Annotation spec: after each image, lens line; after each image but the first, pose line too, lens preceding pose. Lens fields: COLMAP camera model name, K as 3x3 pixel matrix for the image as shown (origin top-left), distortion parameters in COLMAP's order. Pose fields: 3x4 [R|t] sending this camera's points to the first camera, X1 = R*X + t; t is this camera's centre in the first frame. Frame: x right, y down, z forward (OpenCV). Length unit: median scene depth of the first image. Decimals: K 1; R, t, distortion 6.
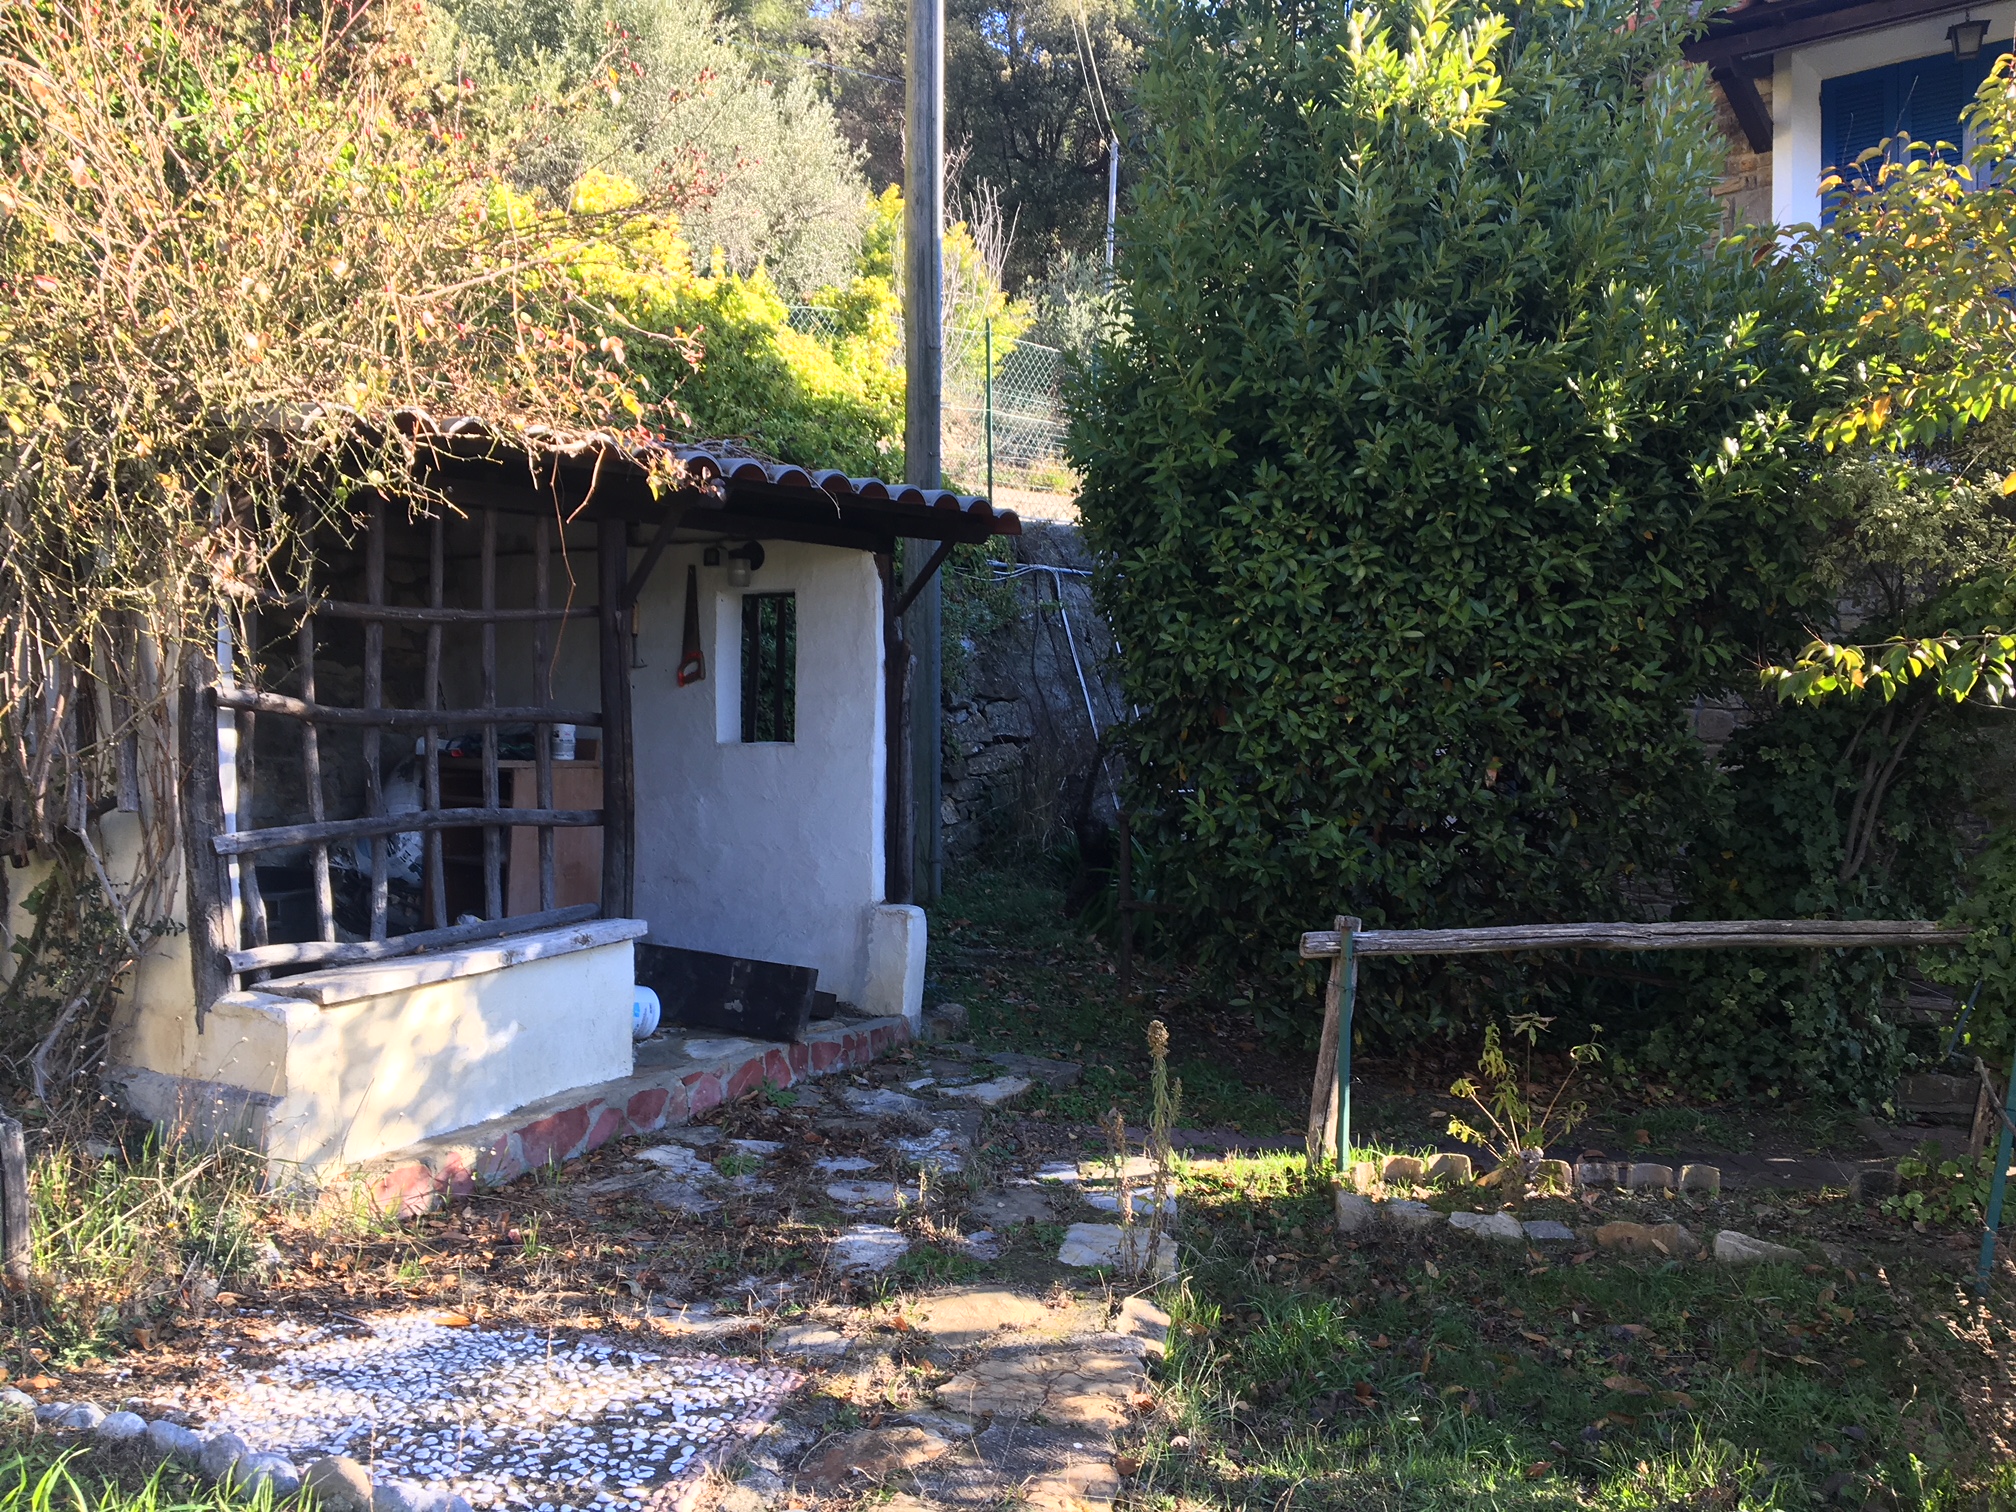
lens RADIAL K [[1688.0, 0, 1000.3], [0, 1688.0, 764.1], [0, 0, 1]] dist [0.062730, -0.078974]
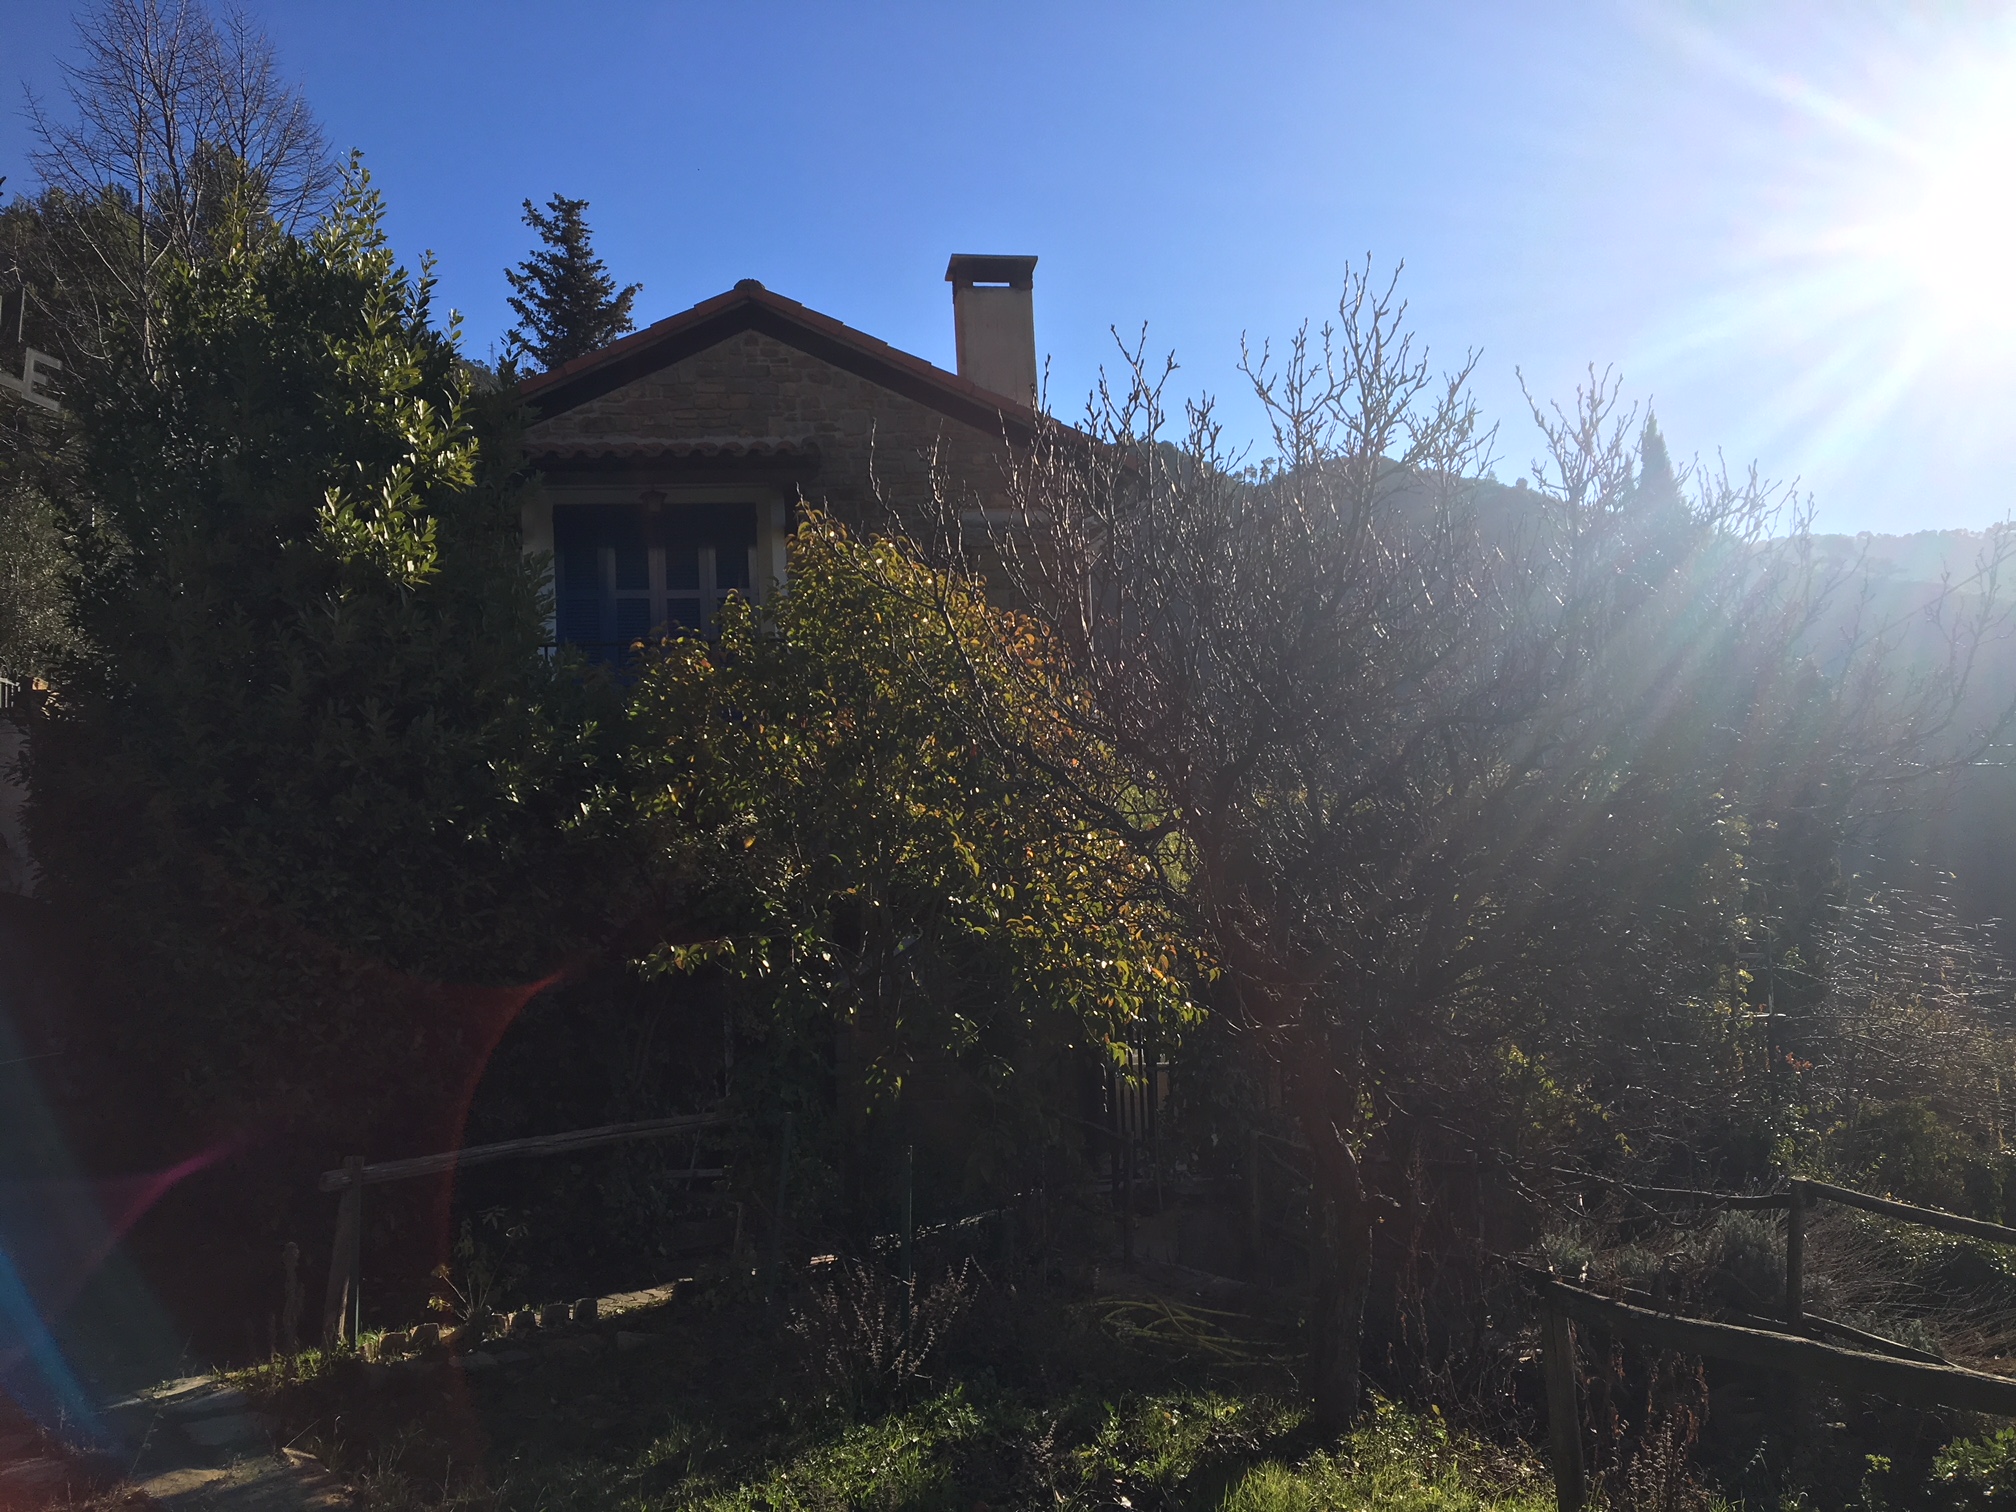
lens RADIAL K [[1688.0, 0, 1008.0], [0, 1688.0, 754.5], [0, 0, 1]] dist [0.062730, -0.078974]
pose [[0.710493, 0.047000, 0.702133, -0.358692], [0.053645, 0.991246, -0.120637, -0.031711], [-0.701657, 0.123377, 0.701752, -0.322830]]
